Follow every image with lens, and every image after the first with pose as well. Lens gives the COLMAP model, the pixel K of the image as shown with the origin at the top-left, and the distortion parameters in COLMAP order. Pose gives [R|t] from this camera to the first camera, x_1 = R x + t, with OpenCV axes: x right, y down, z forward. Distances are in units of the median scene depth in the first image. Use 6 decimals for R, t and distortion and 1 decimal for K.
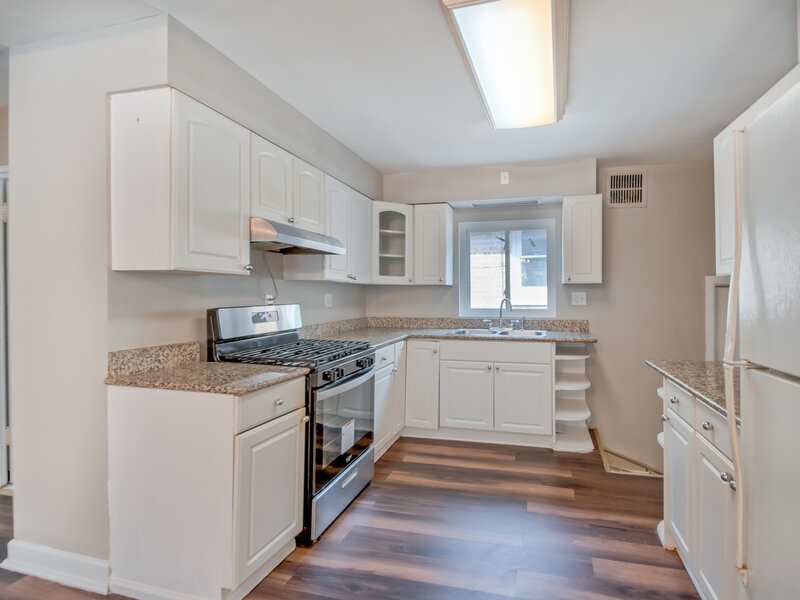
lens RADIAL K [[404.5, 0, 400.0], [0, 404.5, 300.0], [0, 0, 1]] dist [-0.001193, -0.000308]
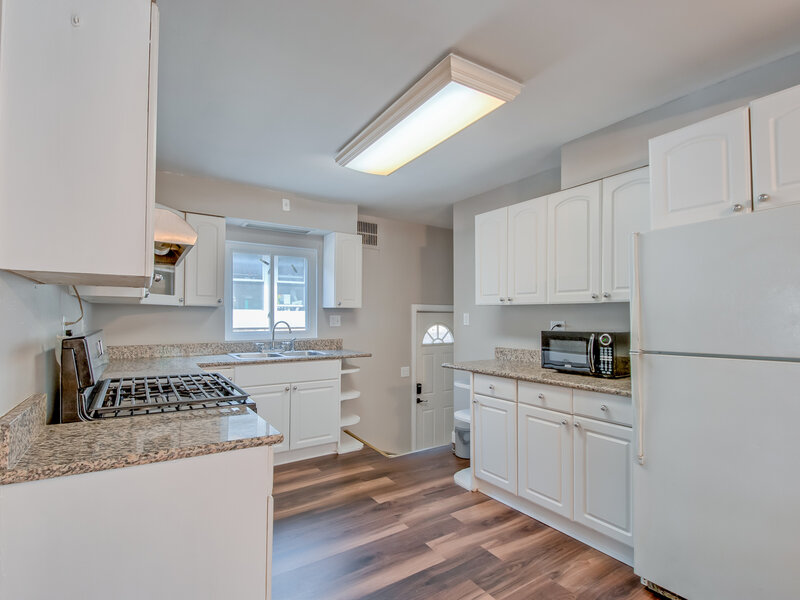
lens RADIAL K [[390.4, 0, 399.9], [0, 390.4, 315.9], [0, 0, 1]] dist [0.002421, 0.000278]
pose [[0.683076, 0.005293, 0.730328, -0.273063], [0.008659, 0.999845, -0.015345, 0.000946], [-0.730296, 0.016806, 0.682924, 0.106539]]
